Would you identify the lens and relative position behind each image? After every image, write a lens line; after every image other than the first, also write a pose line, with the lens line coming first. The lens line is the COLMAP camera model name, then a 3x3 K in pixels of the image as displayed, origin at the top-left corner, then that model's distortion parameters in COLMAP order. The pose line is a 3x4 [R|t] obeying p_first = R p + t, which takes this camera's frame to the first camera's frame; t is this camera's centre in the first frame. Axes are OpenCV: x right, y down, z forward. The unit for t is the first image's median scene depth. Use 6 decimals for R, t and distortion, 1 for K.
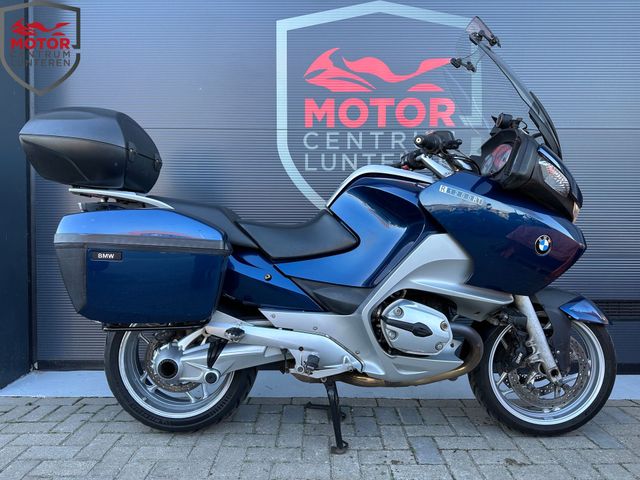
lens RADIAL K [[457.9, 0, 318.8], [0, 457.9, 238.9], [0, 0, 1]] dist [0.026782, -0.027722]
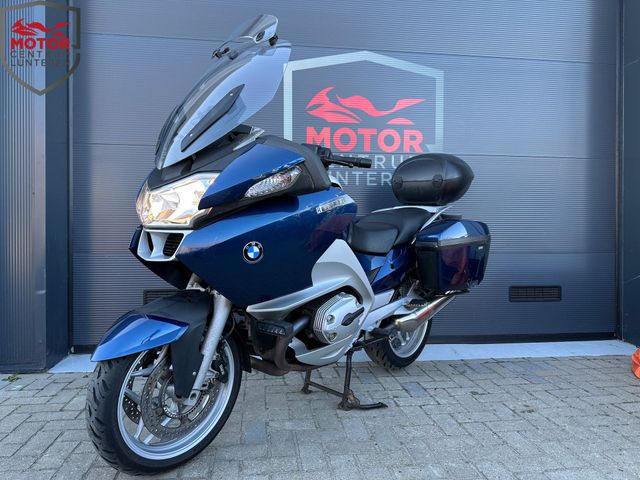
lens RADIAL K [[457.9, 0, 321.5], [0, 457.9, 242.5], [0, 0, 1]] dist [0.026782, -0.027722]
pose [[0.990276, 0.001090, 0.139109, -0.178480], [0.001086, 0.999878, -0.015569, 0.029622], [-0.139109, 0.015569, 0.990155, -0.249091]]
